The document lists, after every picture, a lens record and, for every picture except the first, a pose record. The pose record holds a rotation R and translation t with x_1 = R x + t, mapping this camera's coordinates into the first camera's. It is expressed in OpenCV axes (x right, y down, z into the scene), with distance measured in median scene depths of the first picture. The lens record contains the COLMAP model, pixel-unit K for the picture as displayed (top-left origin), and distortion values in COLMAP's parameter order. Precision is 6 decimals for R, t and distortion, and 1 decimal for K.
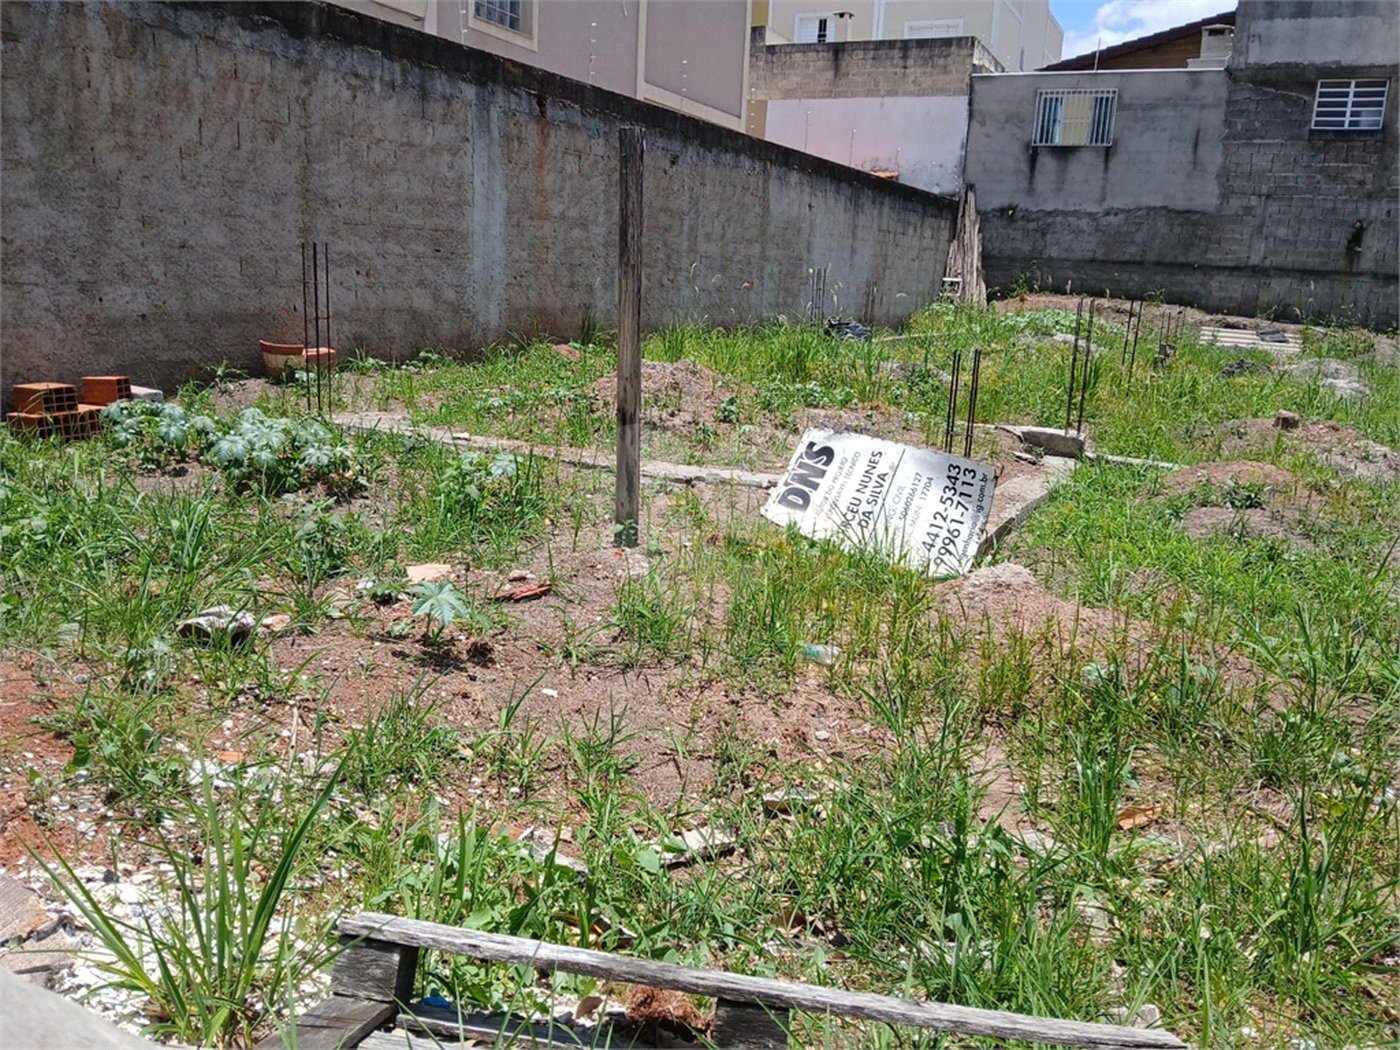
lens RADIAL K [[1096.8, 0, 694.2], [0, 1096.8, 529.5], [0, 0, 1]] dist [0.103991, -0.224122]
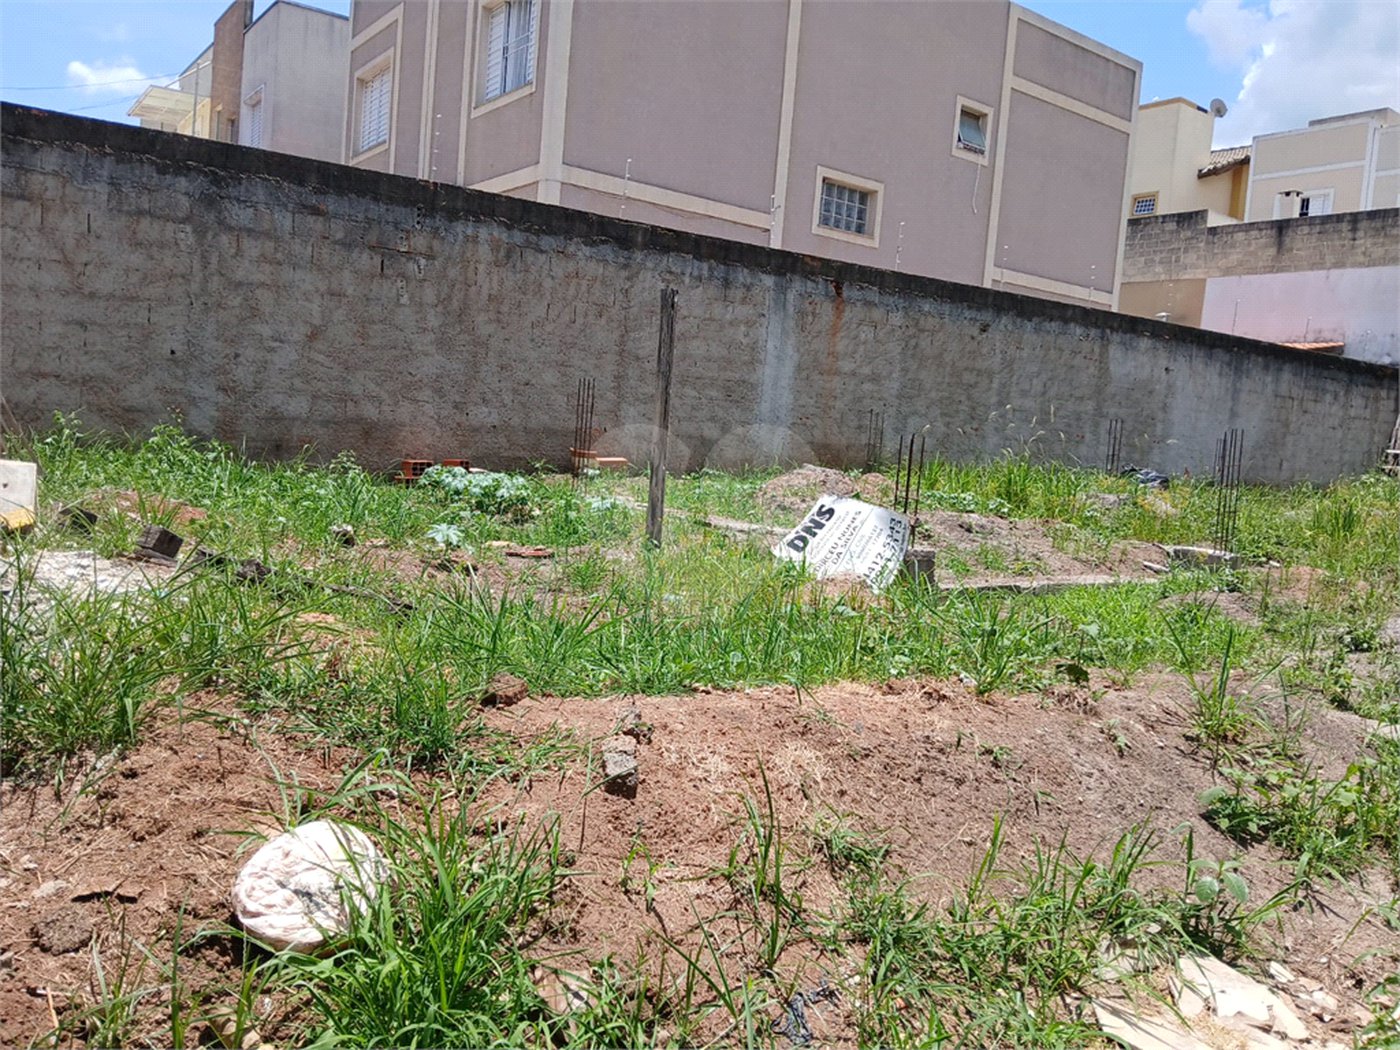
lens RADIAL K [[1096.8, 0, 694.2], [0, 1096.8, 529.5], [0, 0, 1]] dist [0.103991, -0.224122]
pose [[0.883165, 0.050267, -0.466361, 0.427607], [-0.127320, 0.982604, -0.135200, 0.109254], [0.451452, 0.178781, 0.874202, -0.174644]]
